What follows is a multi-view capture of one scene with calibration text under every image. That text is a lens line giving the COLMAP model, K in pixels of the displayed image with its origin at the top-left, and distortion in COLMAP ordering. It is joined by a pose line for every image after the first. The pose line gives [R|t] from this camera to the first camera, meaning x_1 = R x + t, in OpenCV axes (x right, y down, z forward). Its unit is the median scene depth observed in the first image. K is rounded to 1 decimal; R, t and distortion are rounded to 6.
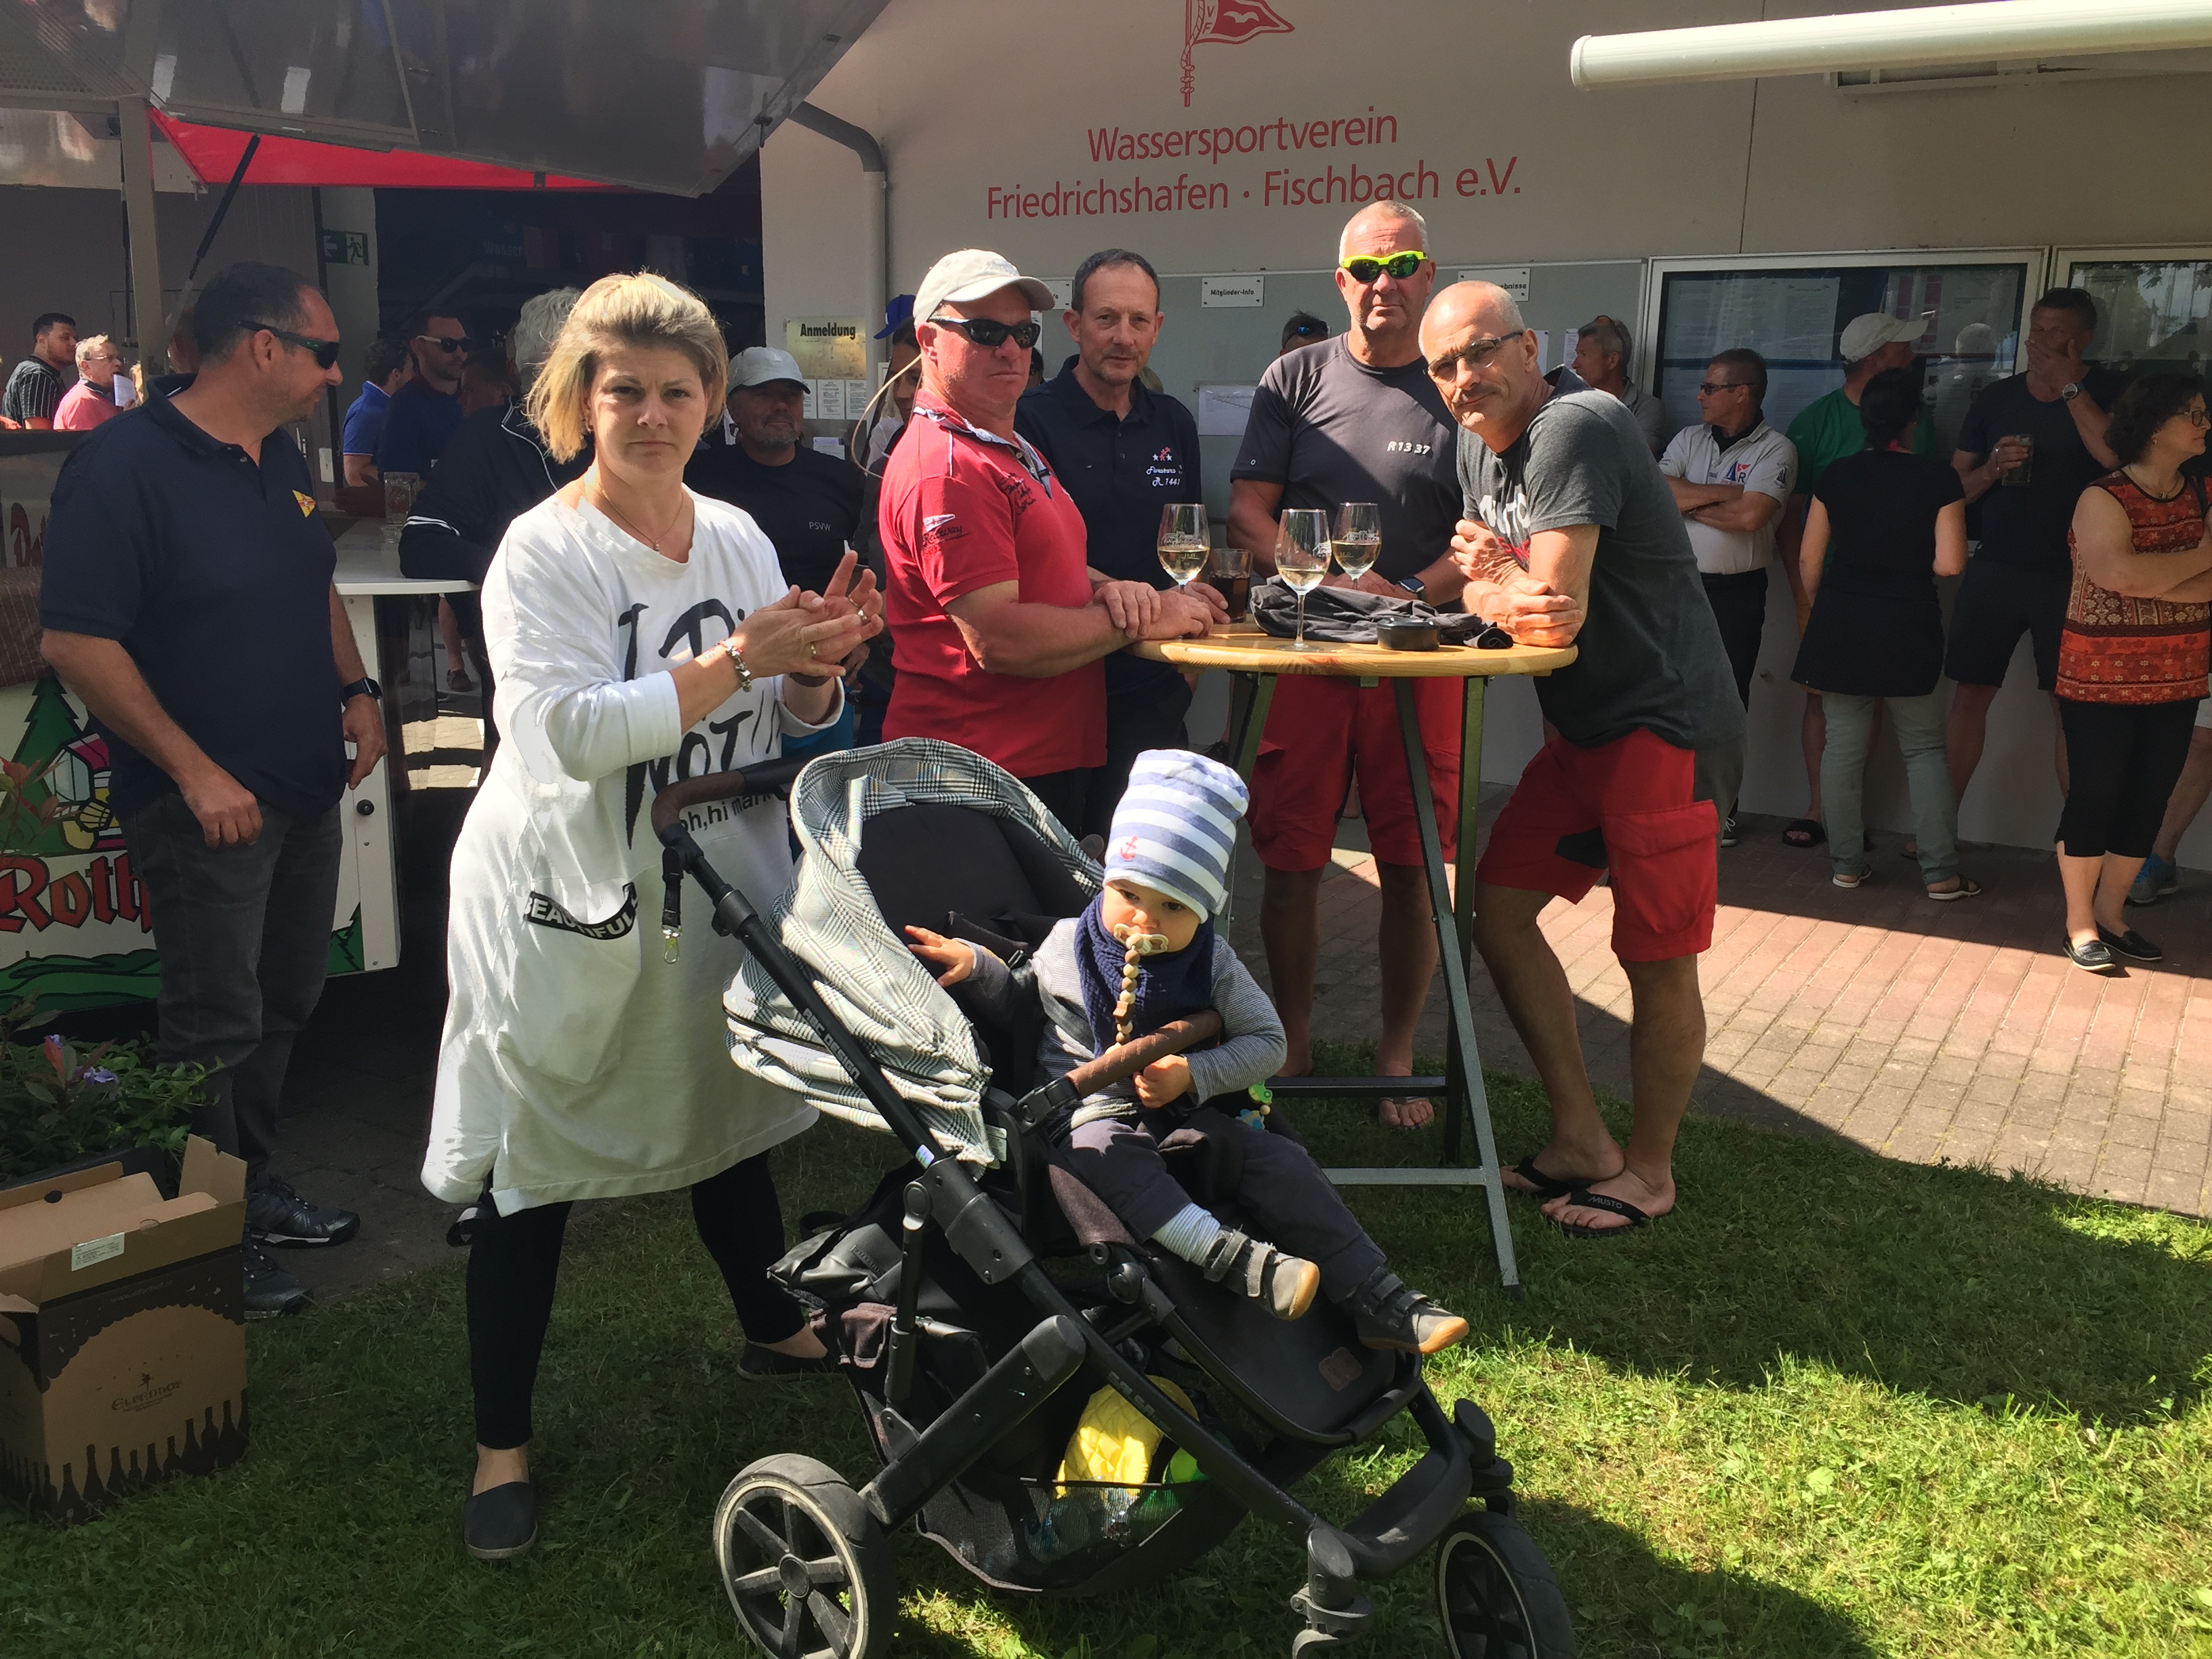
lens RADIAL K [[1903.6, 0, 1110.0], [0, 1903.6, 822.7], [0, 0, 1]] dist [0.043366, -0.007031]
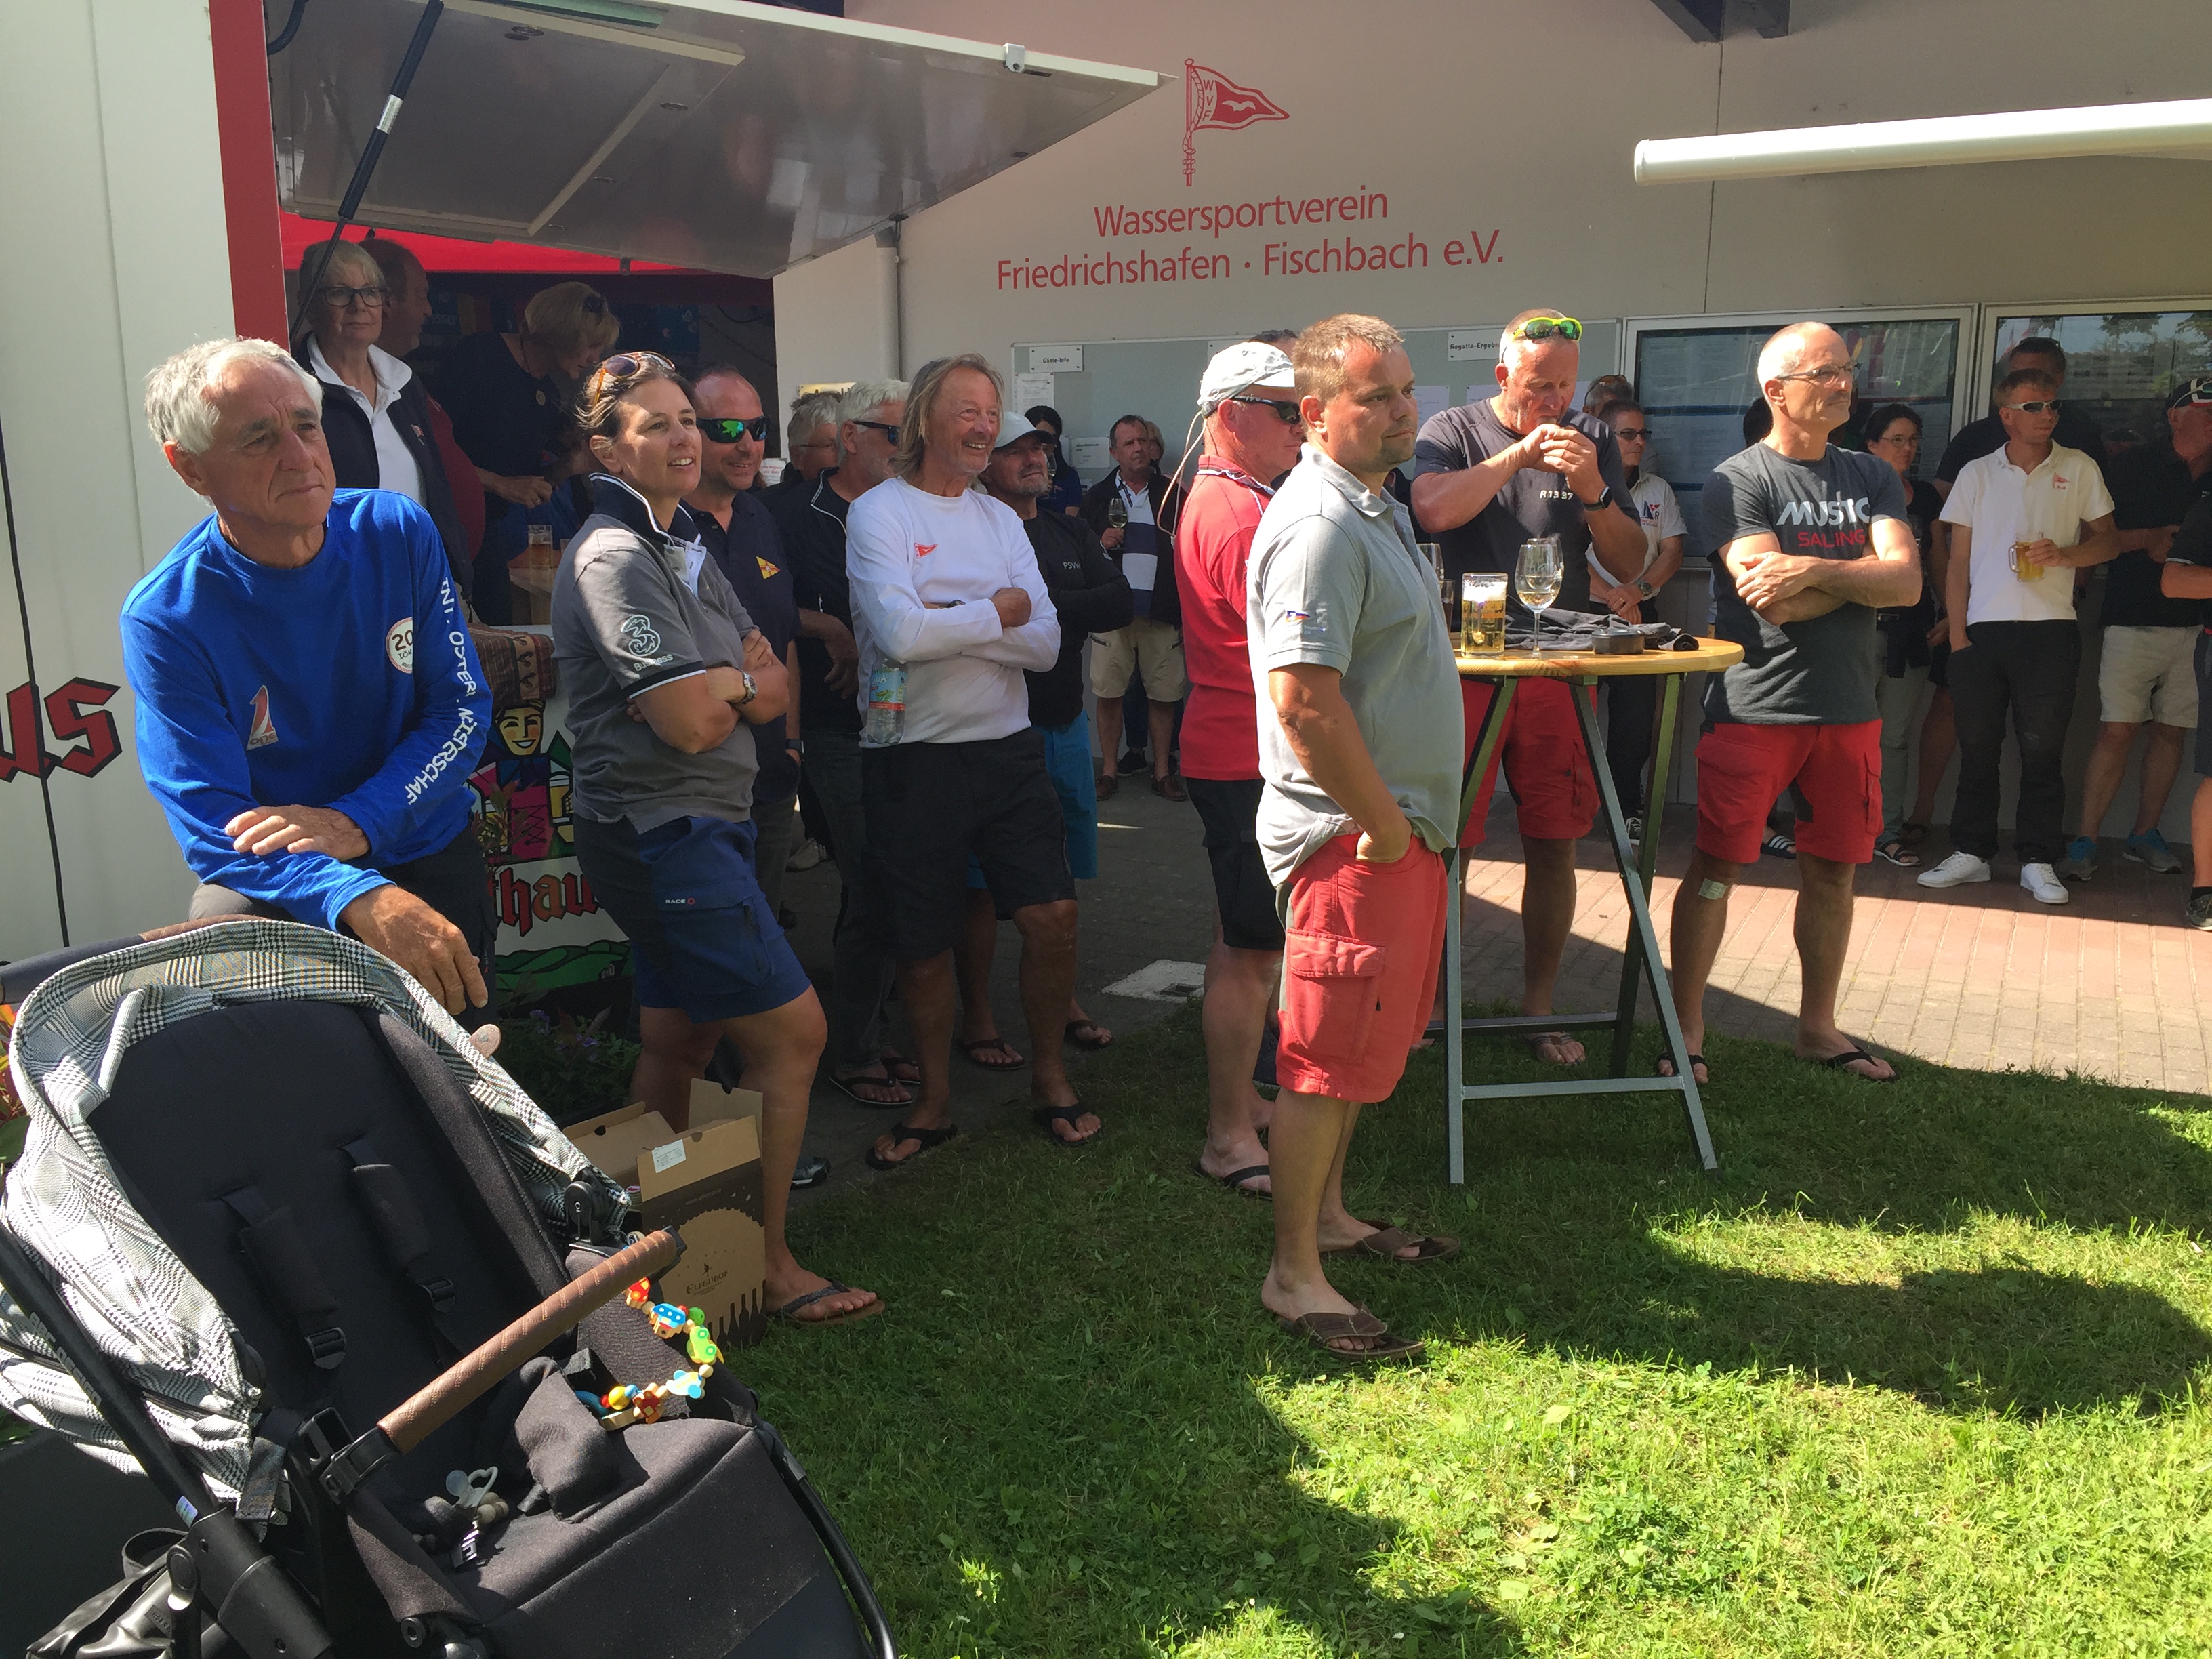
lens RADIAL K [[1903.6, 0, 1101.8], [0, 1903.6, 836.7], [0, 0, 1]] dist [0.043366, -0.007031]
pose [[0.996319, -0.037810, 0.076930, -0.113439], [0.039114, 0.999114, -0.015512, 0.013753], [-0.076275, 0.018464, 0.996916, -0.085127]]
